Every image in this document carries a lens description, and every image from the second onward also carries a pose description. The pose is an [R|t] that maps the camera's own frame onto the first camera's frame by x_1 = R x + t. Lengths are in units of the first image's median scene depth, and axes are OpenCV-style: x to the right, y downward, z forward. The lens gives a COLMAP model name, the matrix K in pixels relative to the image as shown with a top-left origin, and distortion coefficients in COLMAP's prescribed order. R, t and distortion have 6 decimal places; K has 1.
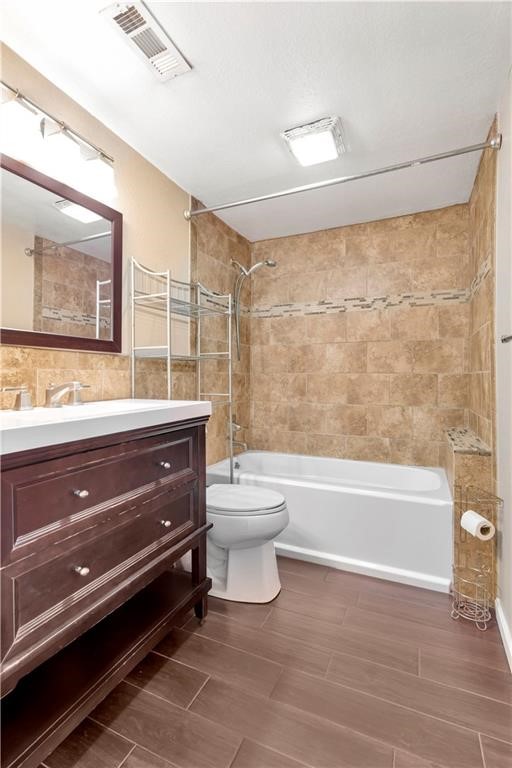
lens RADIAL K [[353.0, 0, 256.0], [0, 353.0, 384.0], [0, 0, 1]] dist [-0.008199, 0.001261]
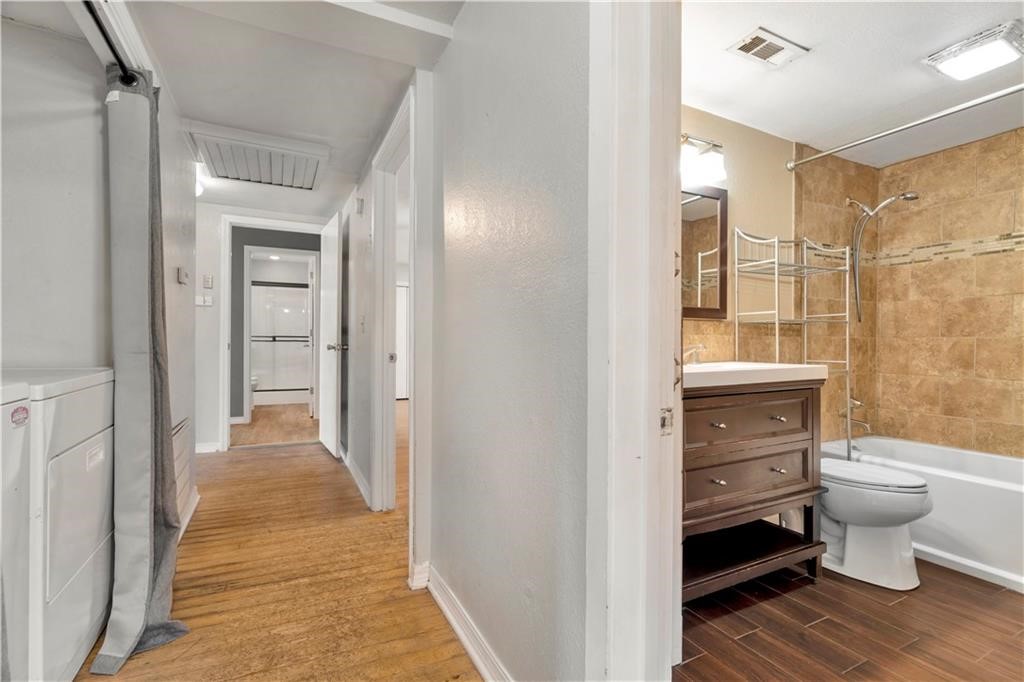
lens RADIAL K [[470.6, 0, 508.9], [0, 470.6, 344.8], [0, 0, 1]] dist [-0.008199, 0.001261]
pose [[0.777564, 0.003913, -0.628792, 0.003971], [-0.016234, 0.999772, -0.013854, 0.015862], [0.628595, 0.020980, 0.777450, -0.388397]]
